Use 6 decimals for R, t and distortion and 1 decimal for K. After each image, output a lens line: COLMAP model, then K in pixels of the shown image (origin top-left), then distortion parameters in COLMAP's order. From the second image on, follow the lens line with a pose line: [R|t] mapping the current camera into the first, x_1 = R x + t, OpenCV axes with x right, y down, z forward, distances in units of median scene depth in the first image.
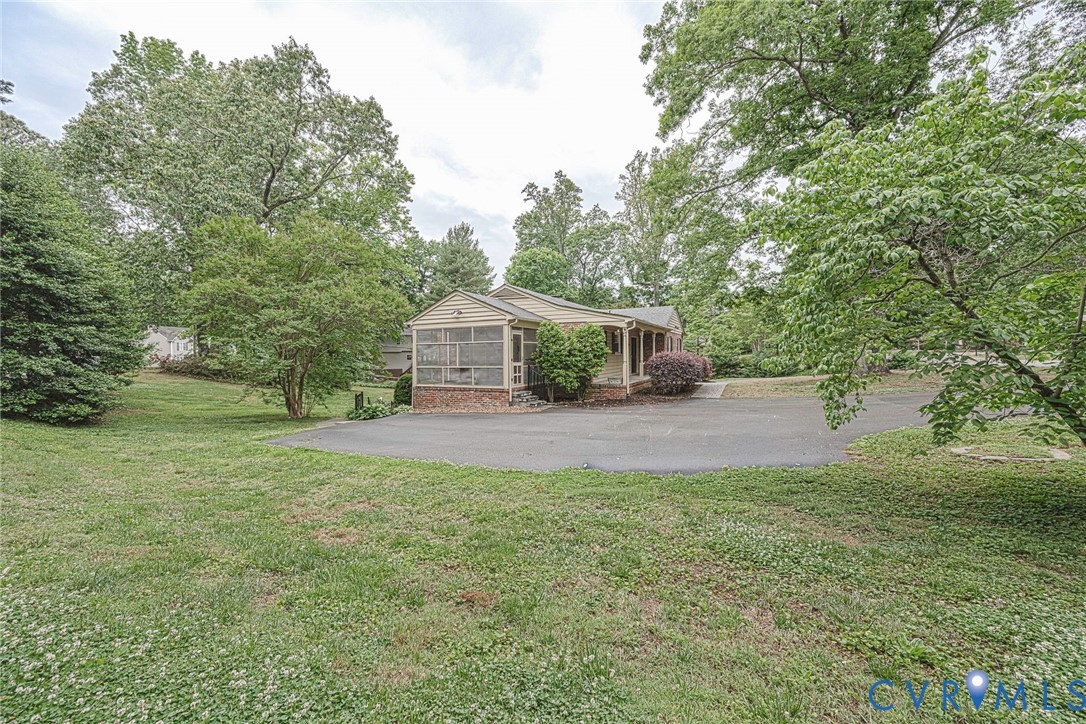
lens RADIAL K [[471.8, 0, 542.7], [0, 471.8, 358.5], [0, 0, 1]] dist [0.000528, -0.000049]
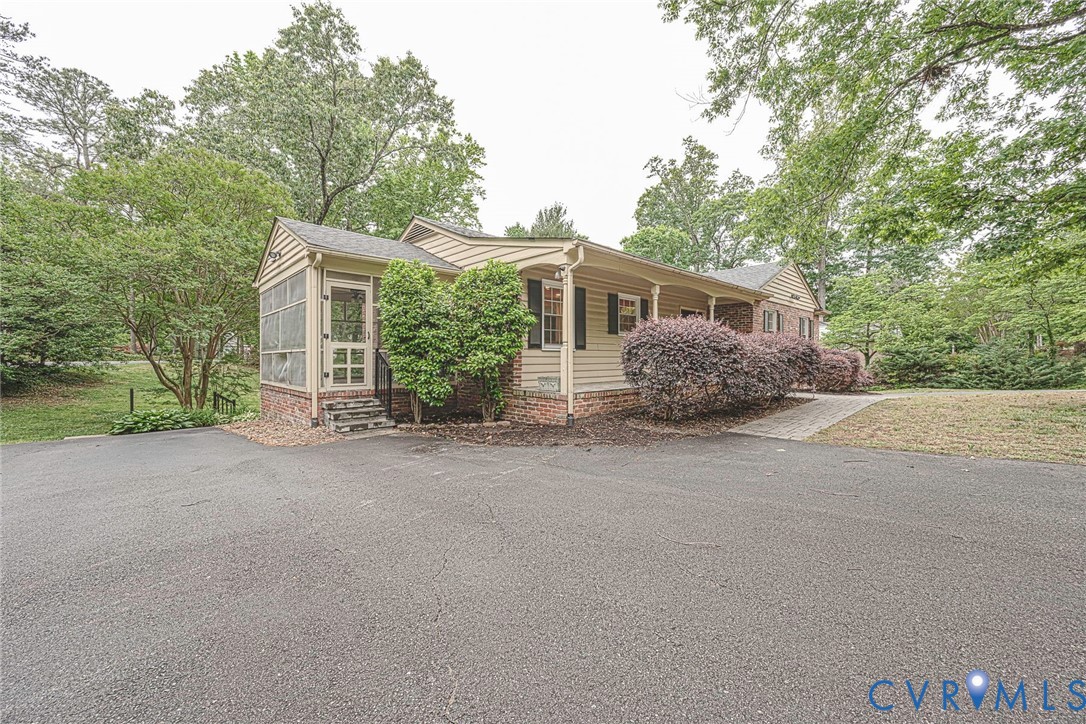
lens RADIAL K [[434.7, 0, 550.2], [0, 434.7, 360.5], [0, 0, 1]] dist [-0.002162, -0.000257]
pose [[0.928327, 0.009510, -0.371643, 0.163966], [-0.011572, 0.999928, -0.003319, 0.013583], [0.371584, 0.007381, 0.928370, 0.320196]]
